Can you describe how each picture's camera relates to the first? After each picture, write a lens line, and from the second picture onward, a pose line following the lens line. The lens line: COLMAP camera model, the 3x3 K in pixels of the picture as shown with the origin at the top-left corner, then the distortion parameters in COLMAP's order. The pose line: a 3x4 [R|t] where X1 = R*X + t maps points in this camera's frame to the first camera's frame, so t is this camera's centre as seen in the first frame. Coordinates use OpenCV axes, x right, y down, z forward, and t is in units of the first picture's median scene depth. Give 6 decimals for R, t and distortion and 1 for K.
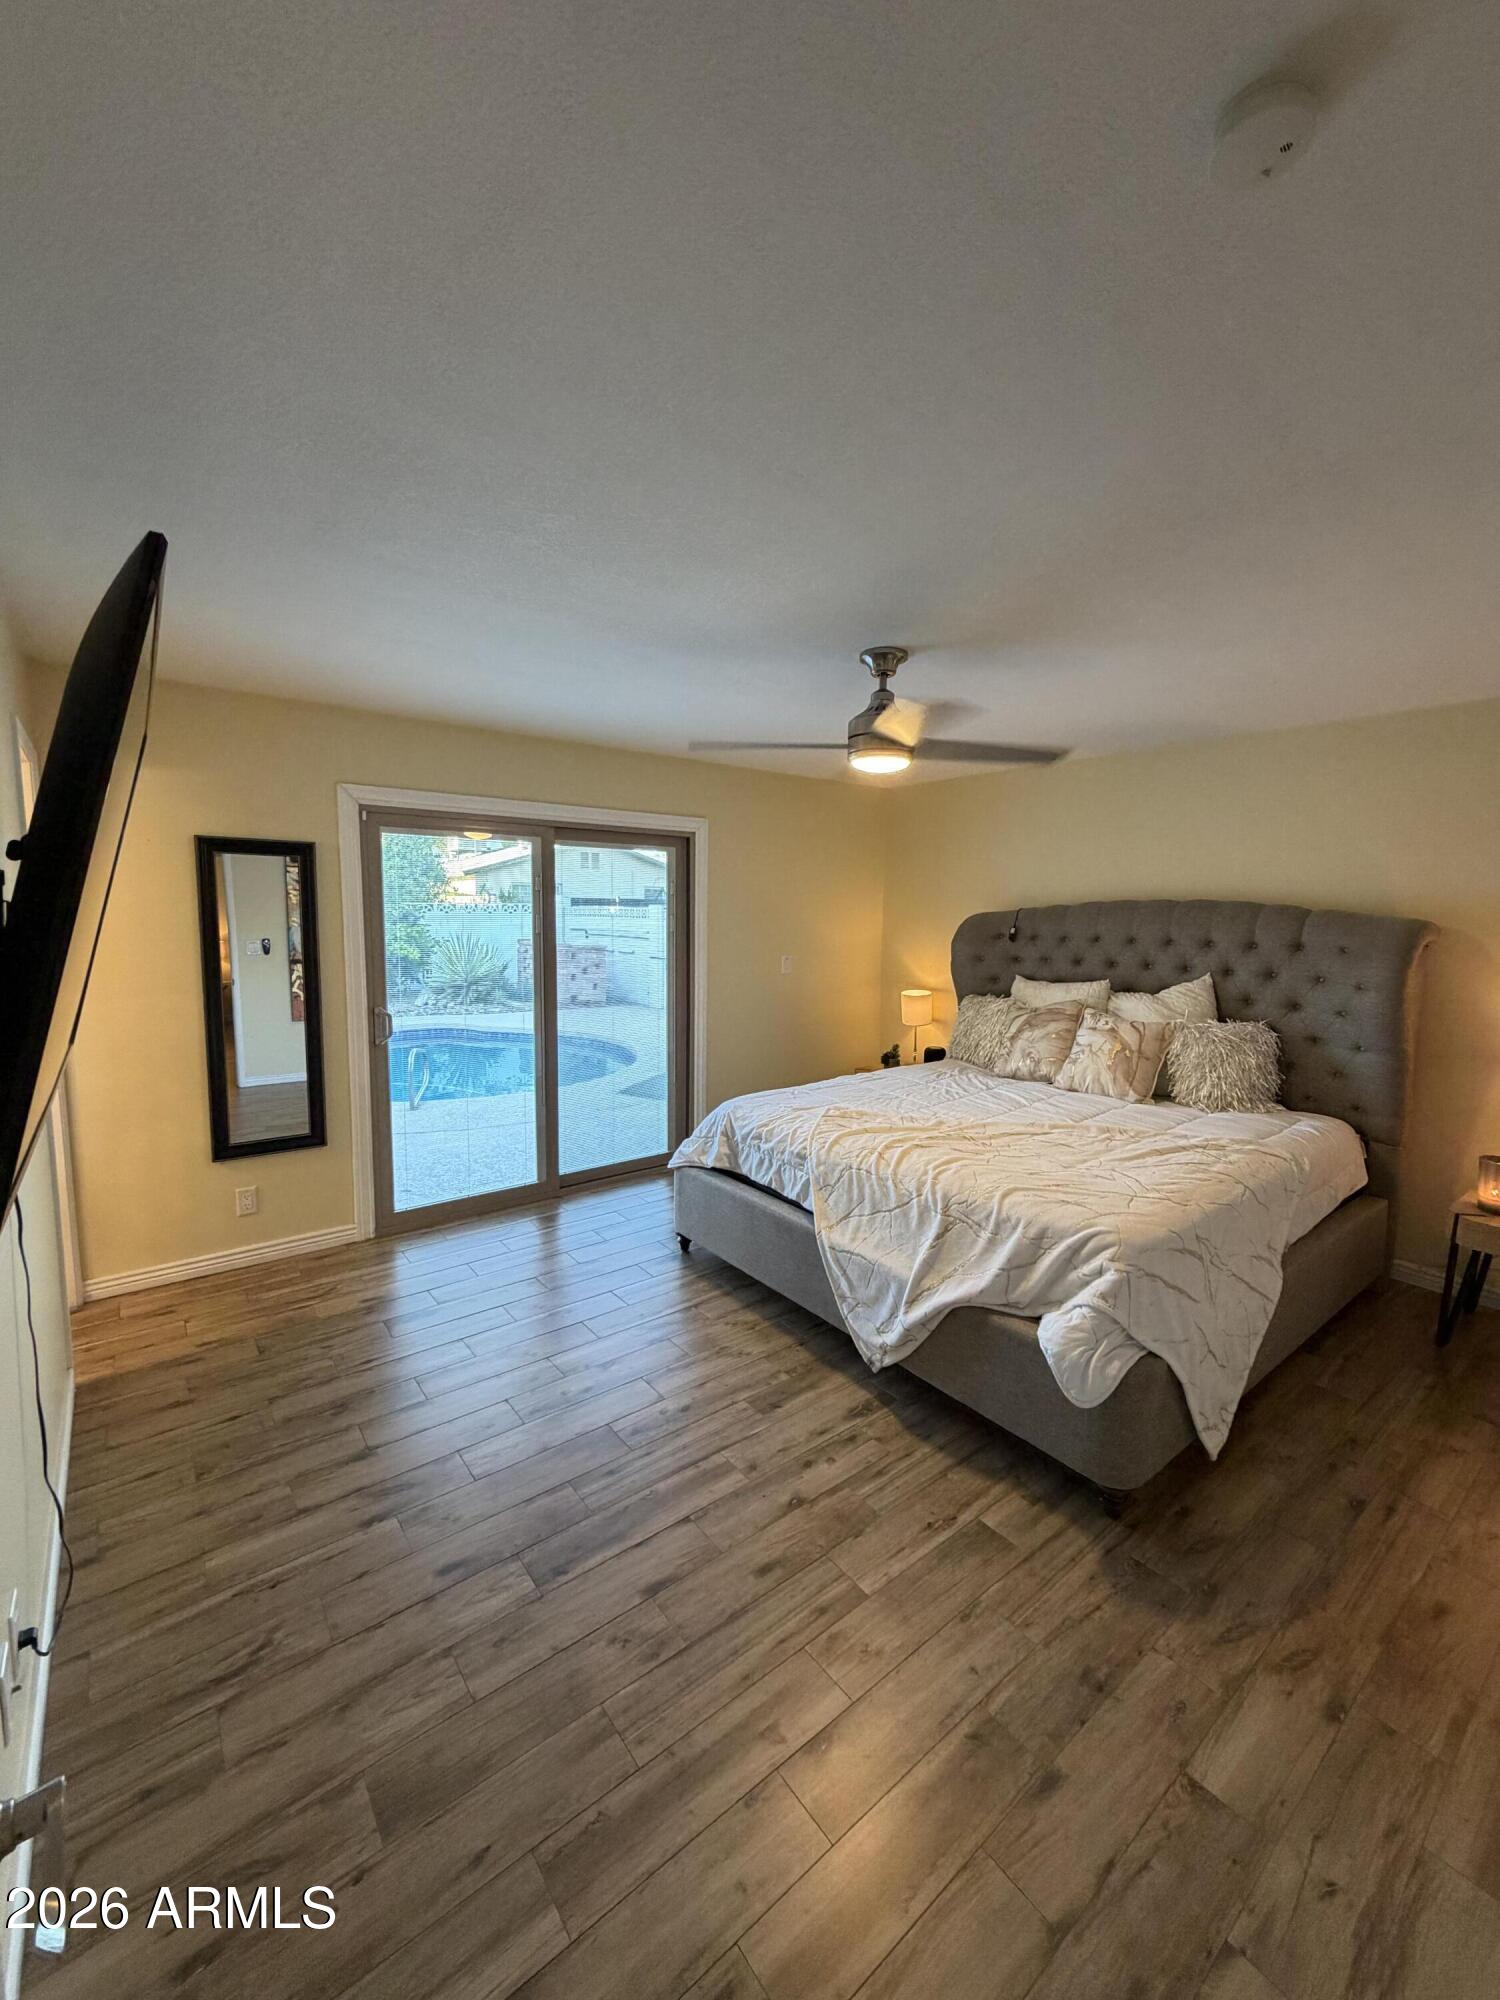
lens RADIAL K [[797.2, 0, 750.1], [0, 797.2, 997.1], [0, 0, 1]] dist [0.000276, -0.000042]
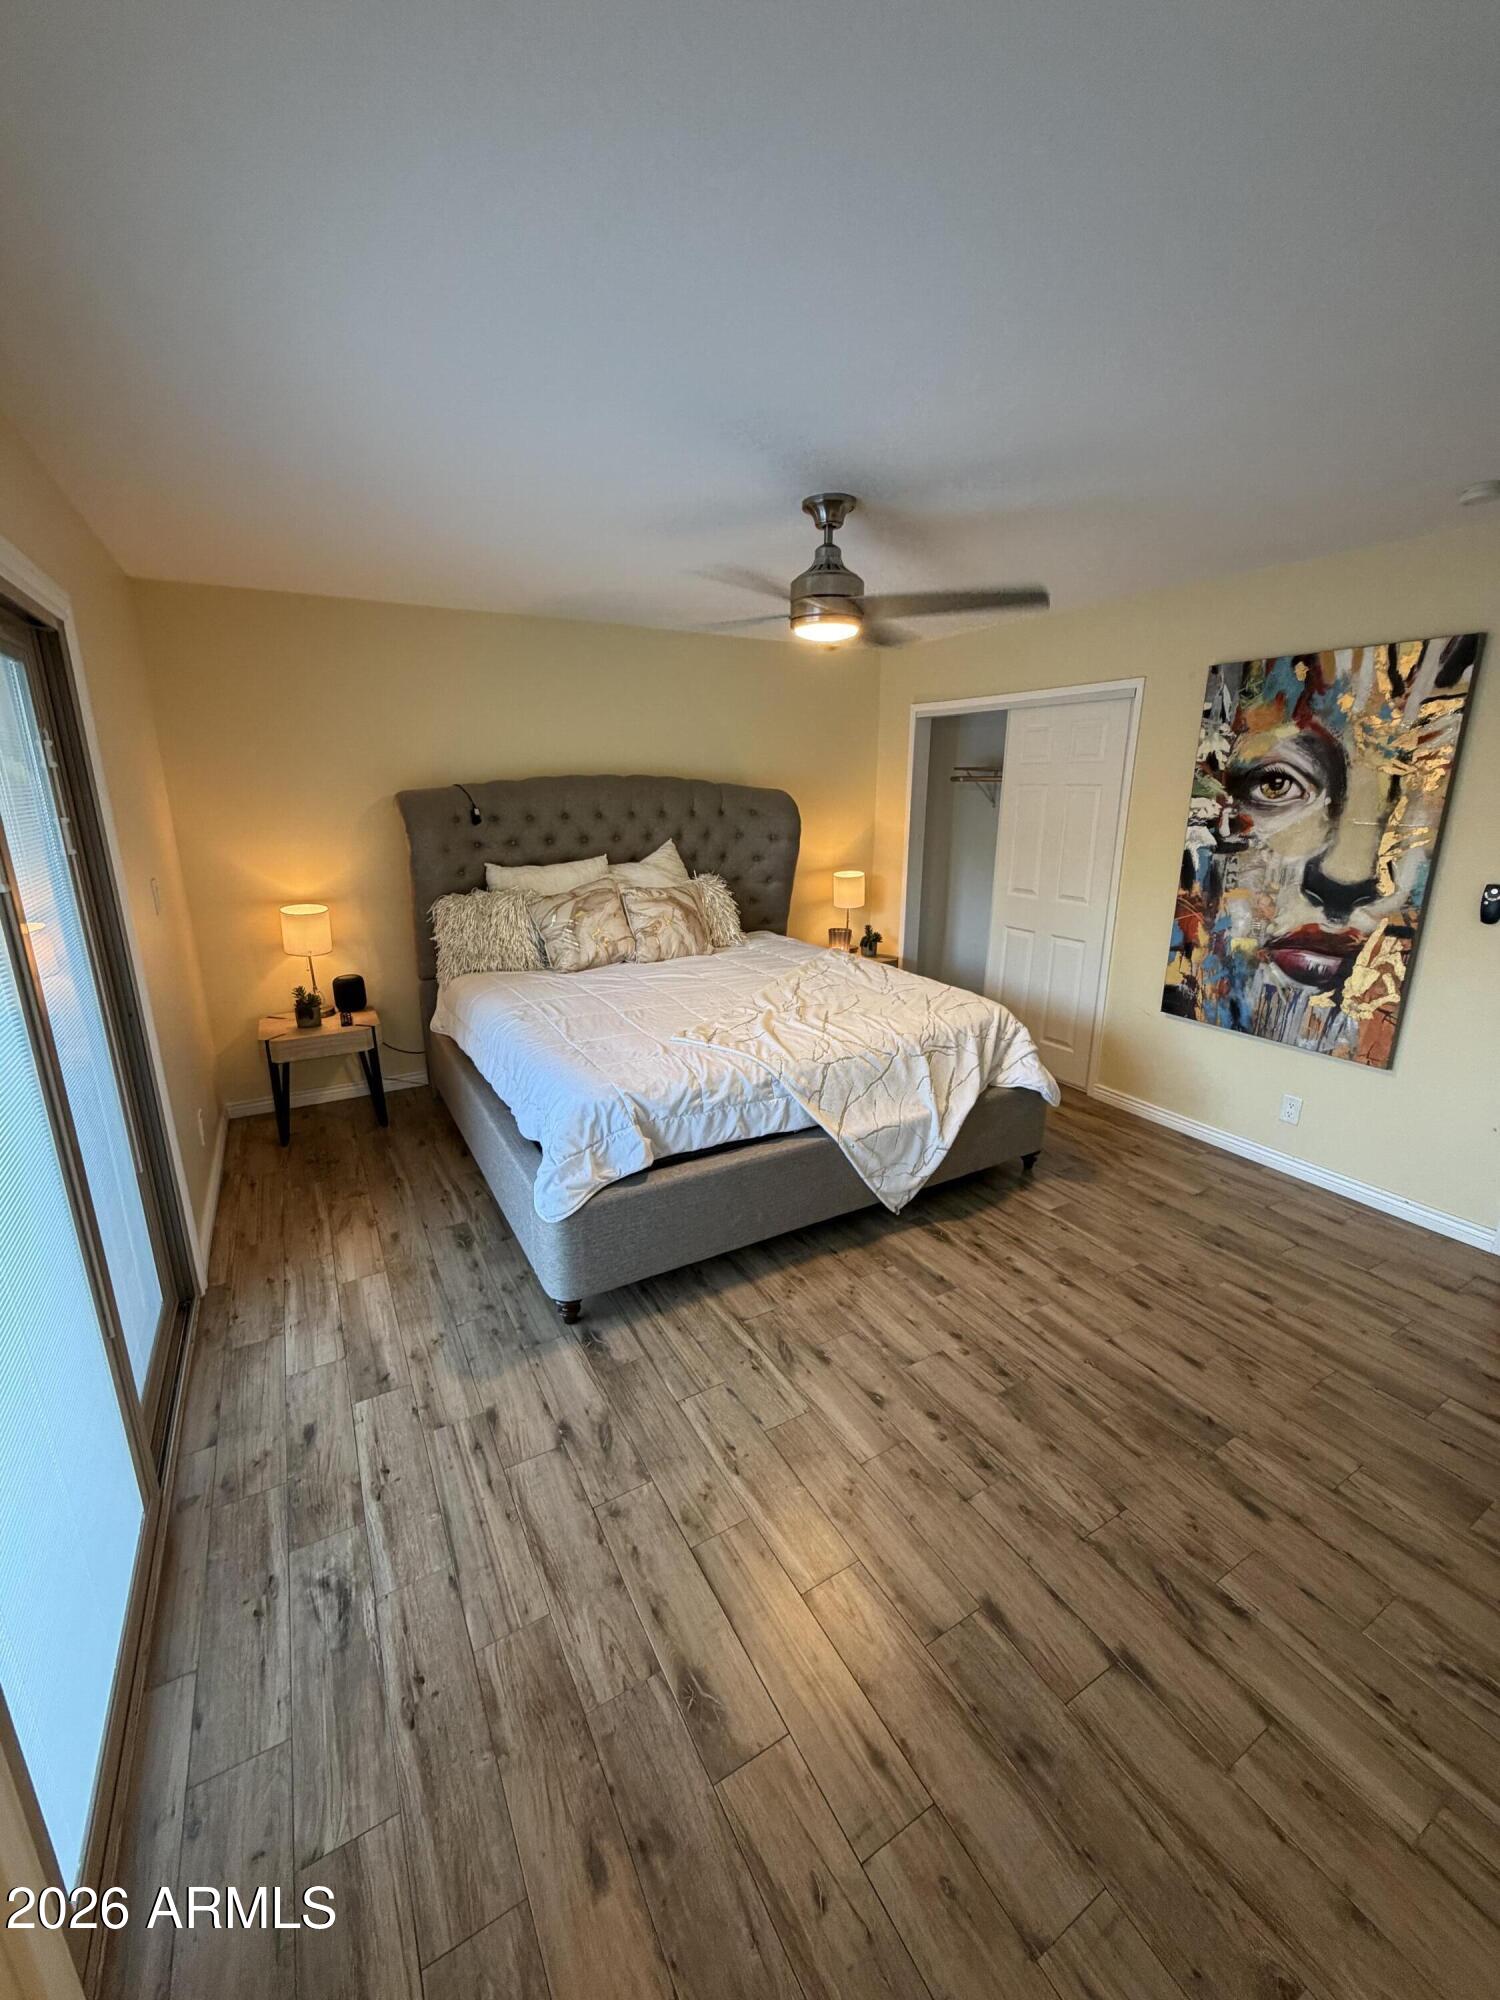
lens RADIAL K [[797.2, 0, 750.1], [0, 797.2, 997.1], [0, 0, 1]] dist [0.000276, -0.000042]
pose [[0.137995, -0.276256, 0.951126, -0.840998], [0.110578, 0.958607, 0.262385, -0.141111], [-0.984241, 0.068965, 0.162830, 0.973864]]
